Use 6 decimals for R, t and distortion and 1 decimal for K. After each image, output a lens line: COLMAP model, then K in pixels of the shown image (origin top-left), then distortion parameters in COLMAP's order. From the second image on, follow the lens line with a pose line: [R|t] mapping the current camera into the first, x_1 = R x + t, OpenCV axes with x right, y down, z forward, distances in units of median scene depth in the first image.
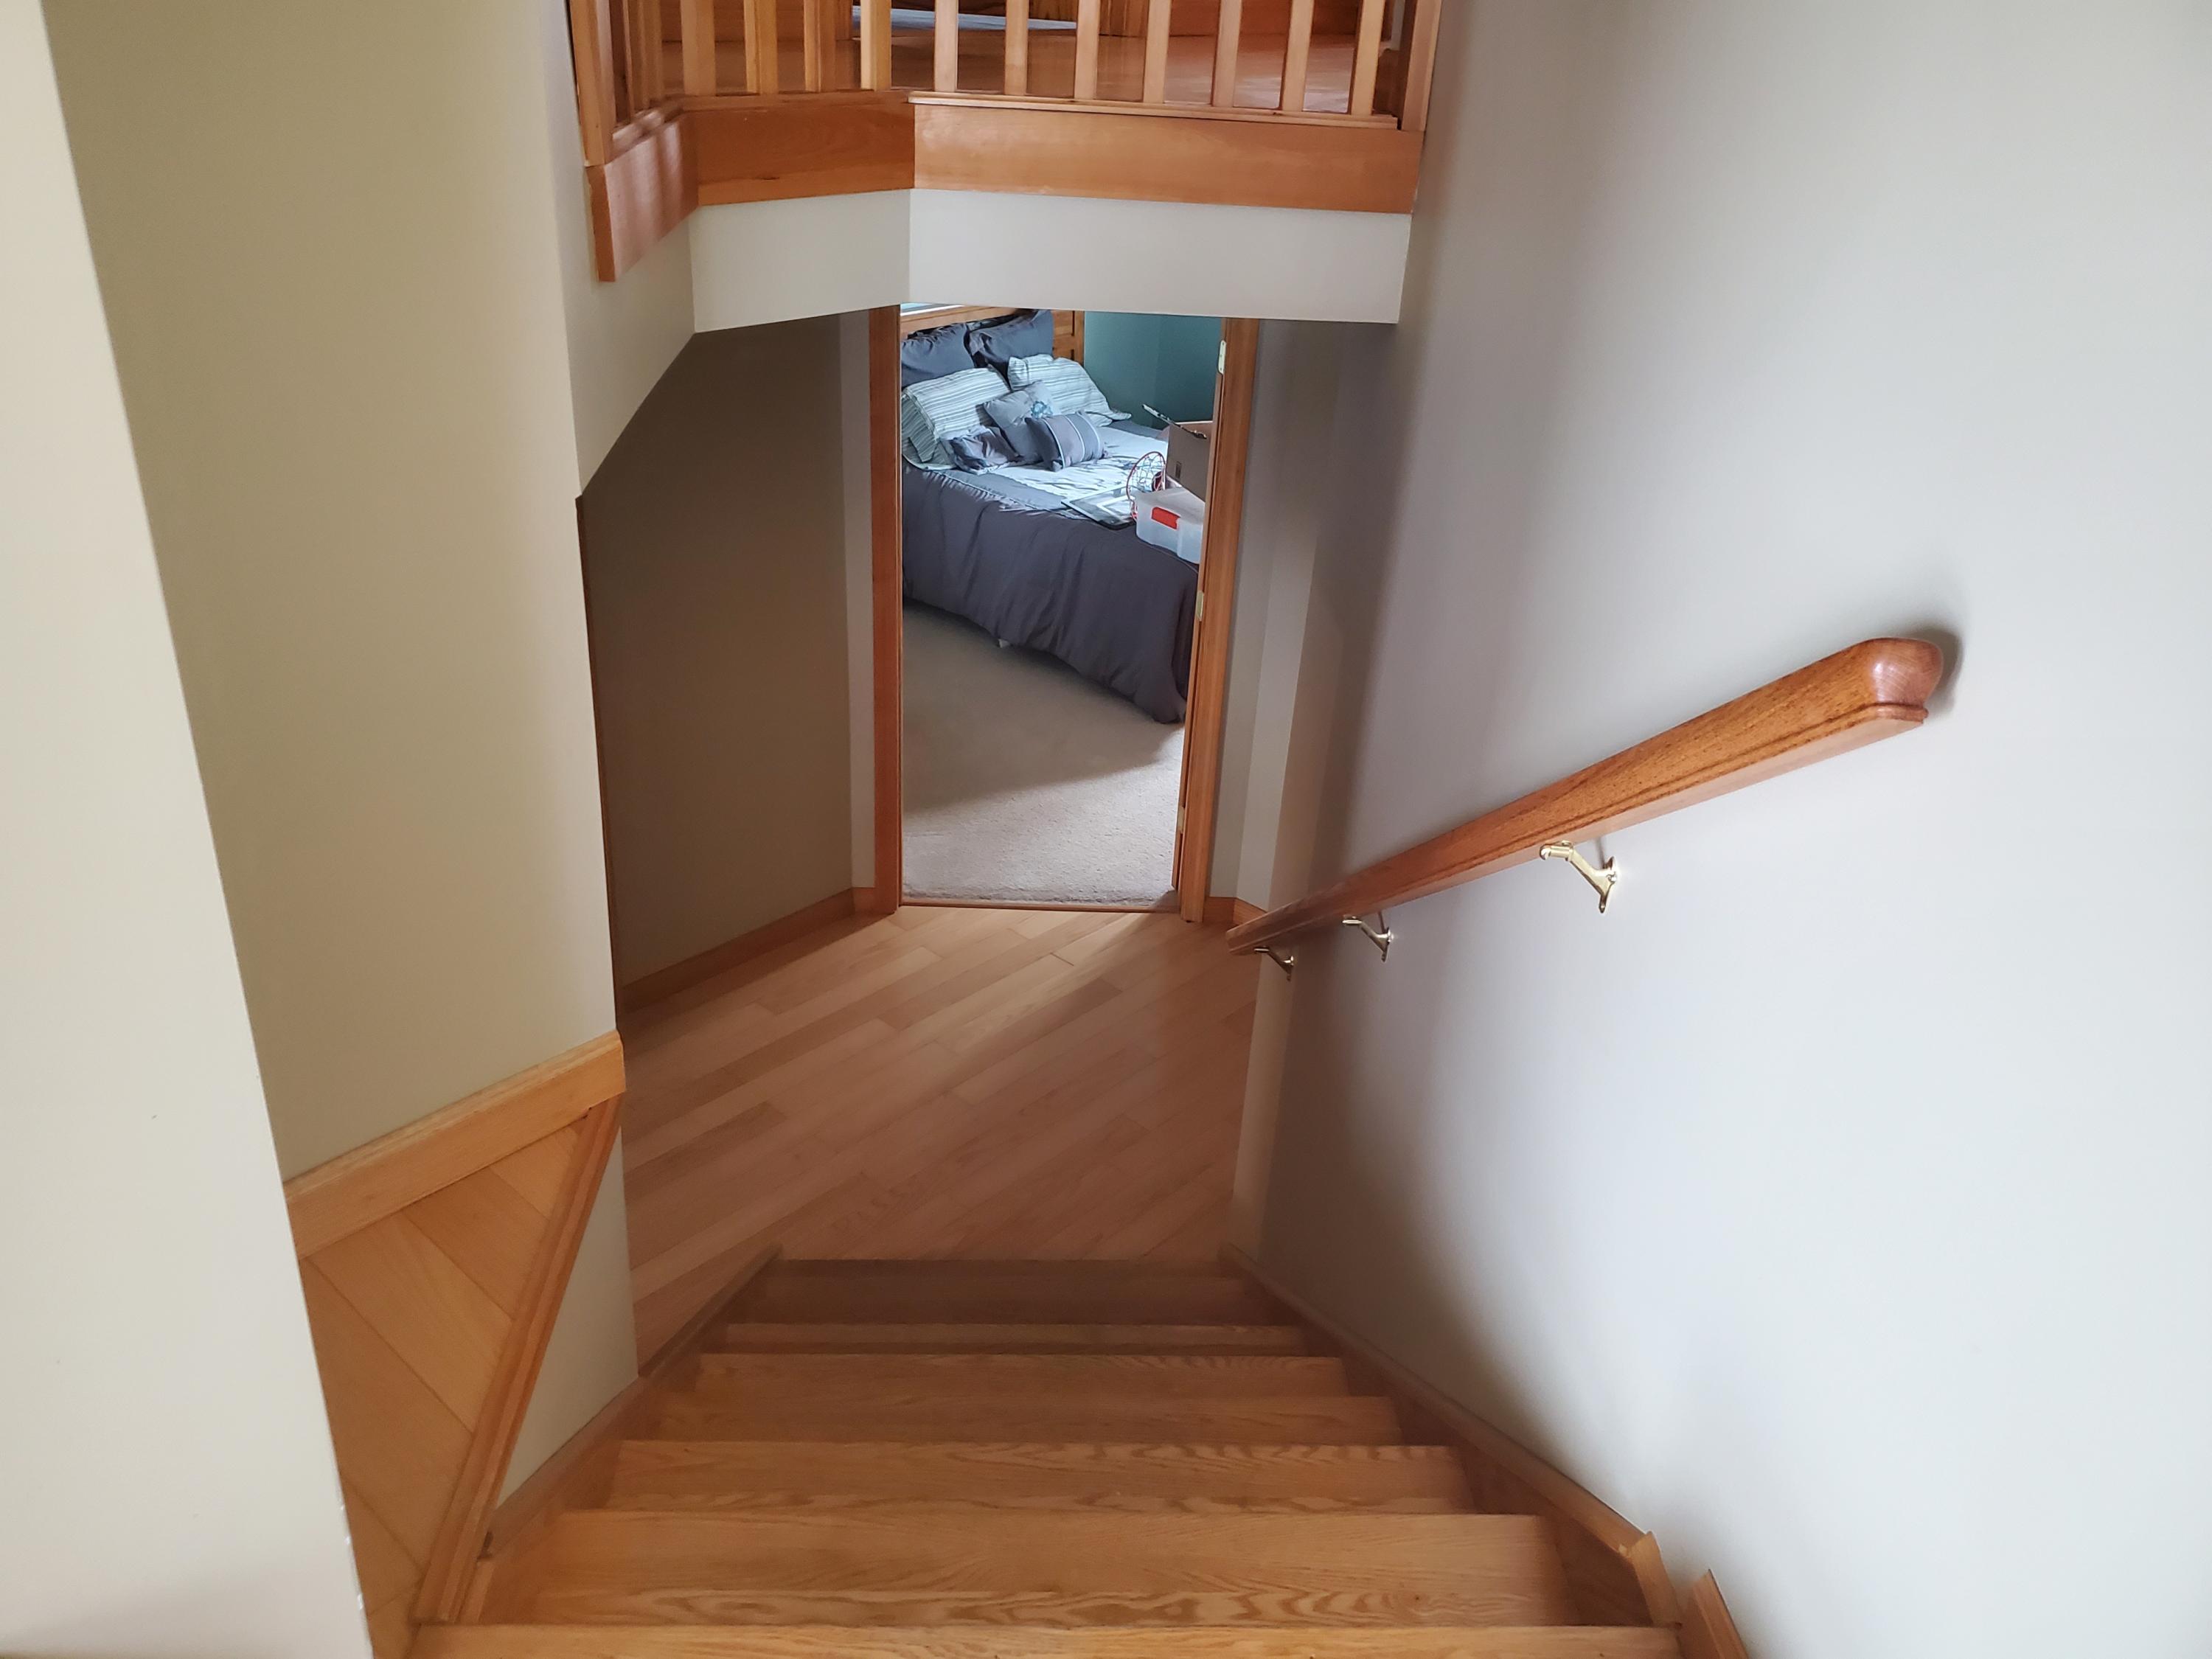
lens RADIAL K [[1688.2, 0, 1059.5], [0, 1688.2, 831.9], [0, 0, 1]] dist [0.042812, -0.003342]
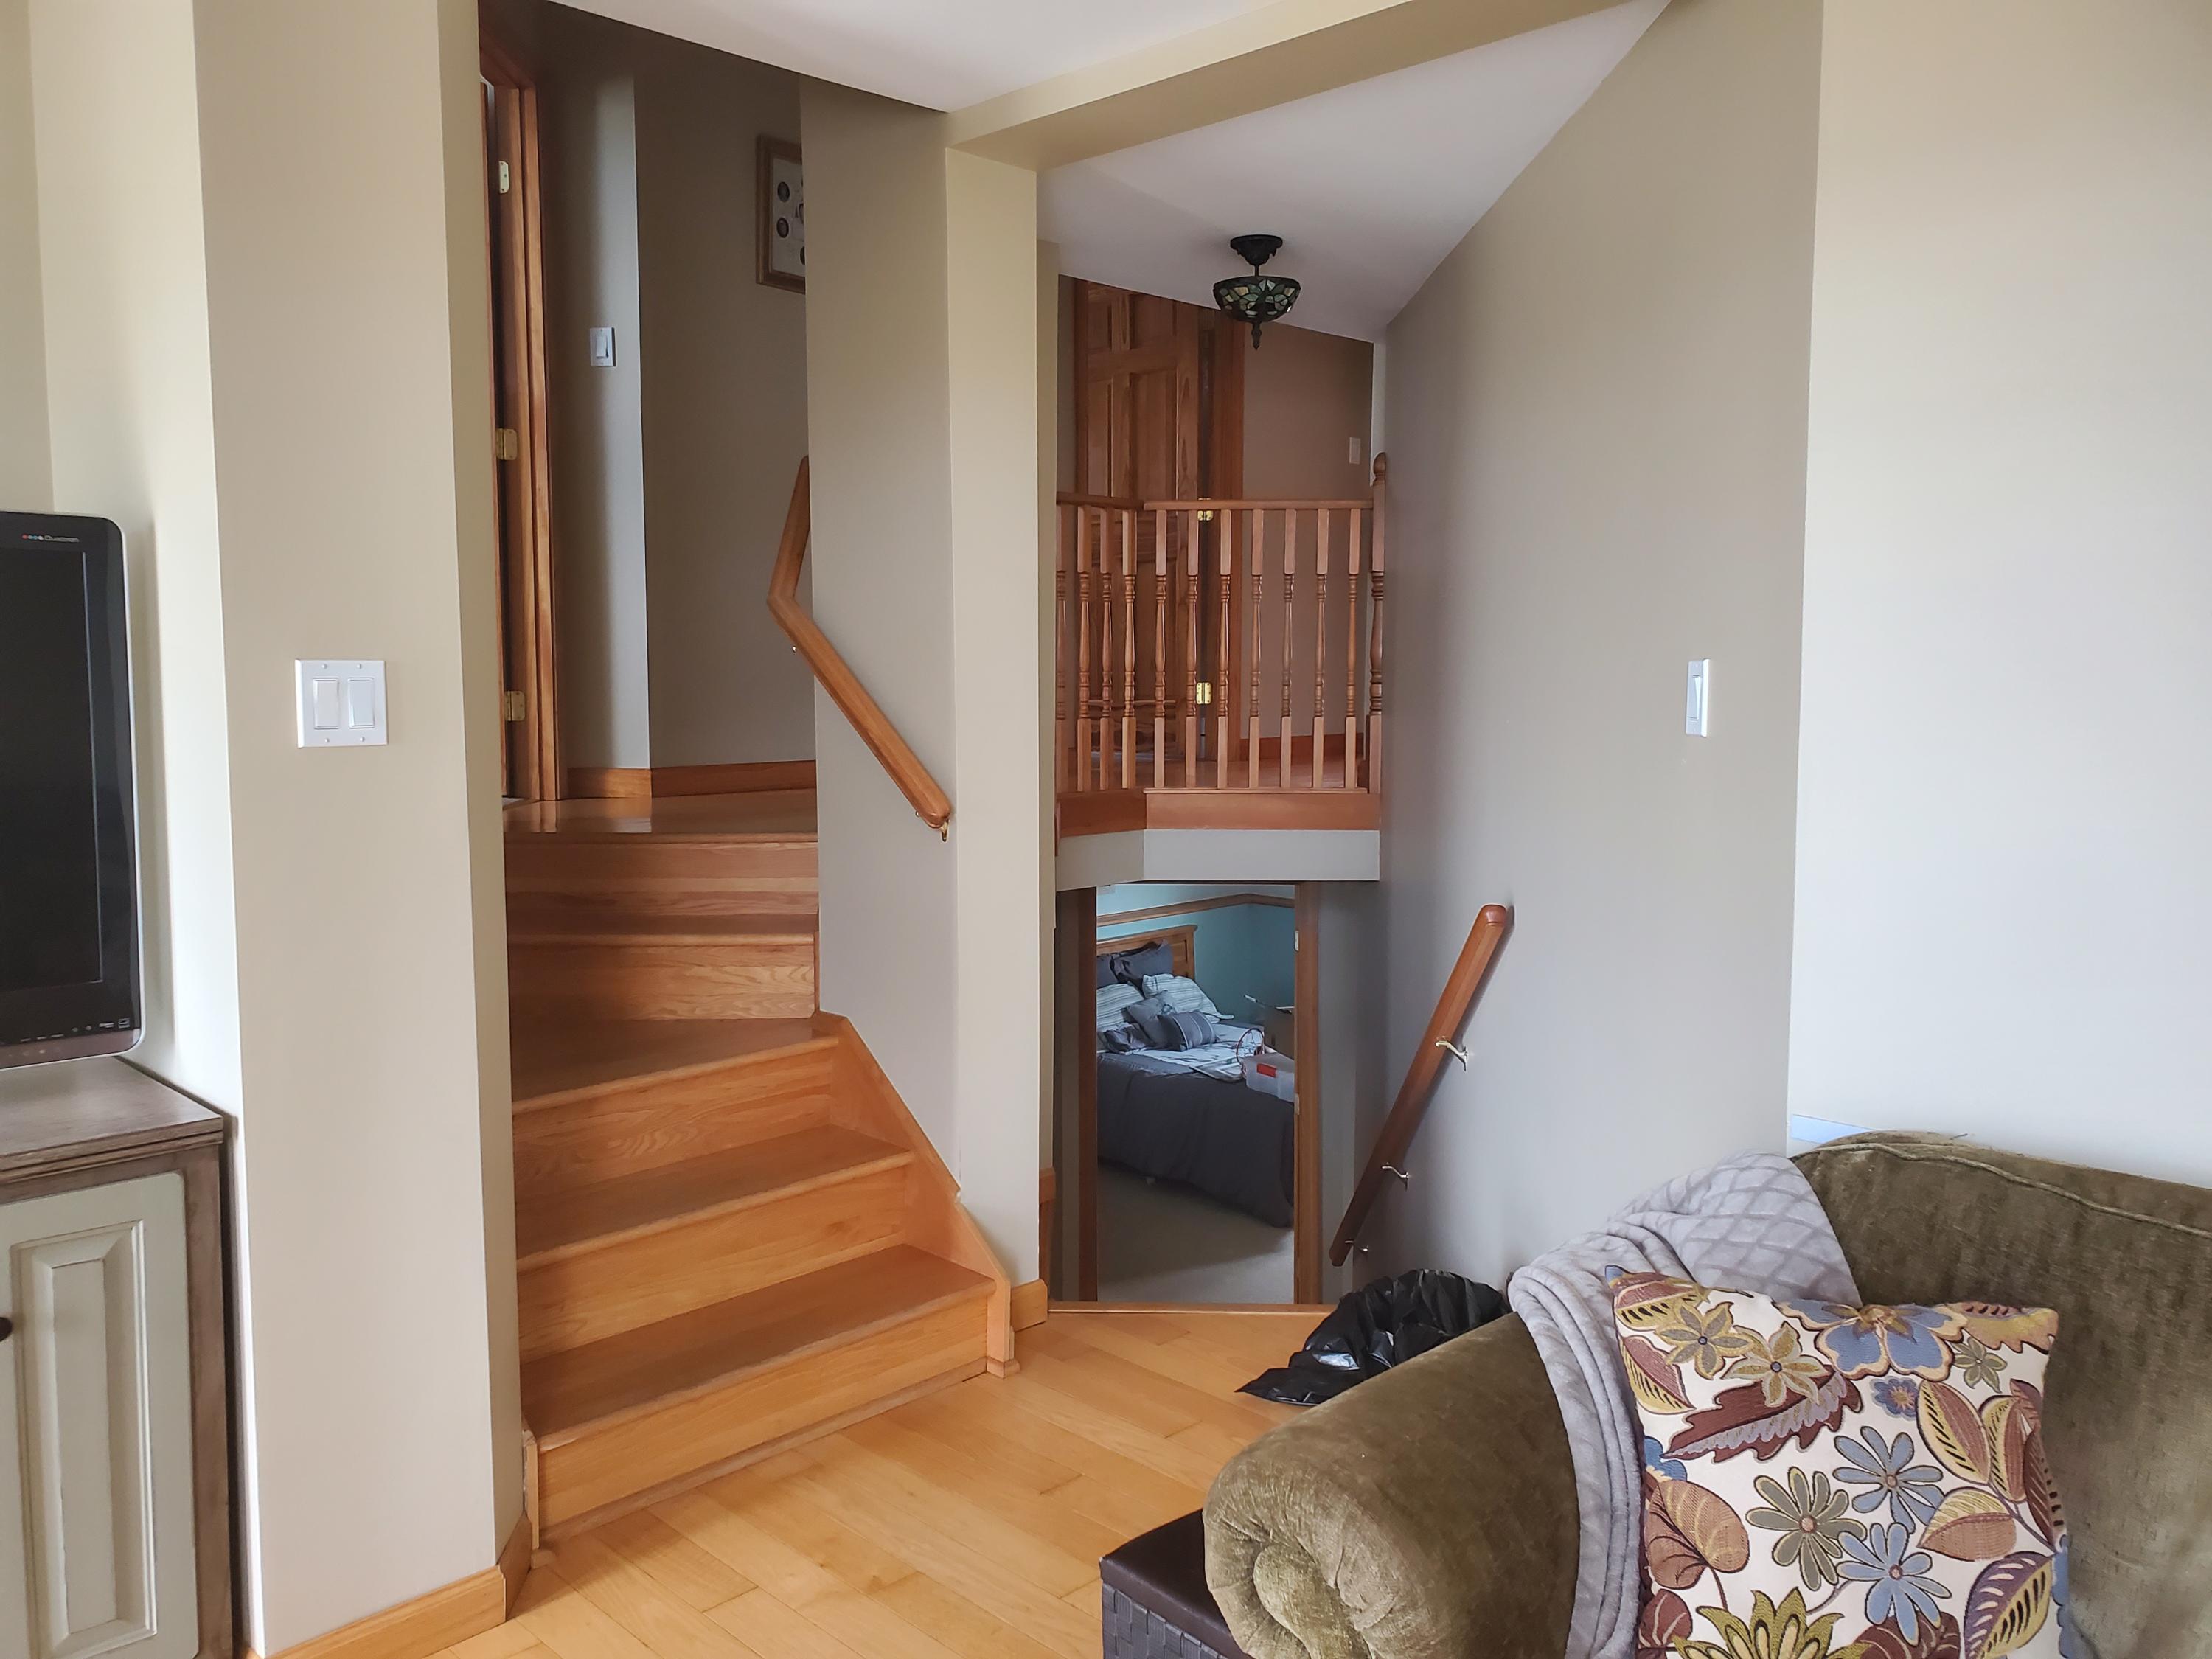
lens RADIAL K [[1688.2, 0, 1059.5], [0, 1688.2, 831.9], [0, 0, 1]] dist [0.042812, -0.003342]
pose [[0.997889, -0.047614, -0.044164, -0.032858], [0.026686, 0.920617, -0.389553, 0.152696], [0.059206, 0.387552, 0.919945, -0.326685]]
